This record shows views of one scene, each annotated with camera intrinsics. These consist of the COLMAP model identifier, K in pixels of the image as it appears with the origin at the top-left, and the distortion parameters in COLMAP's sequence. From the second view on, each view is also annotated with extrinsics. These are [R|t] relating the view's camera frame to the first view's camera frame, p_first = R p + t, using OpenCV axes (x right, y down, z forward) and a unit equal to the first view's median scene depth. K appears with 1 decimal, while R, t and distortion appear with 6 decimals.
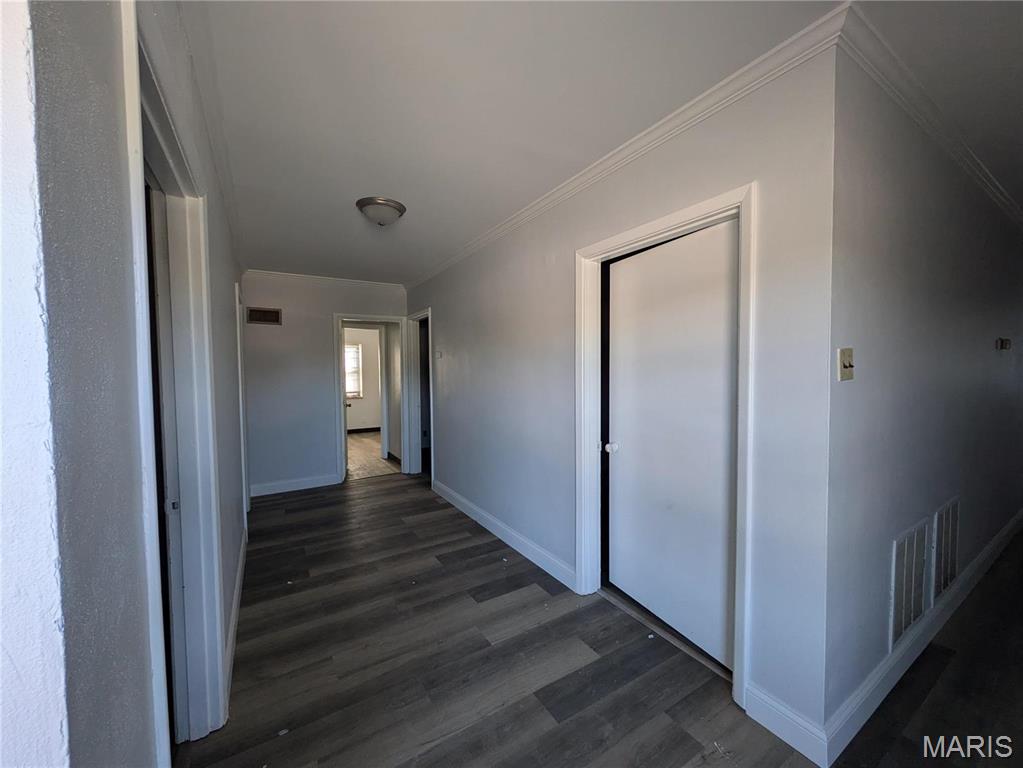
lens RADIAL K [[403.7, 0, 514.5], [0, 403.7, 383.2], [0, 0, 1]] dist [-0.000764, 0.000030]
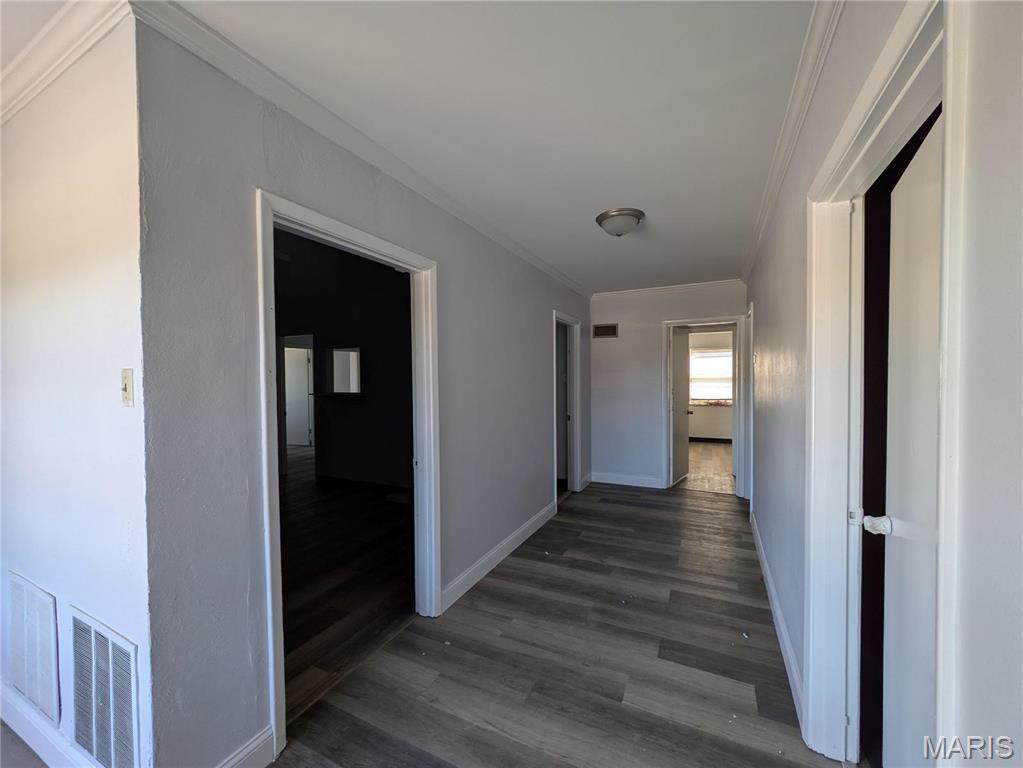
lens RADIAL K [[403.7, 0, 514.4], [0, 403.7, 384.8], [0, 0, 1]] dist [-0.000764, 0.000030]
pose [[0.529608, 0.021969, -0.847958, 0.436511], [-0.026598, 0.999603, 0.009285, -0.023833], [0.847825, 0.017636, 0.529982, 0.276996]]
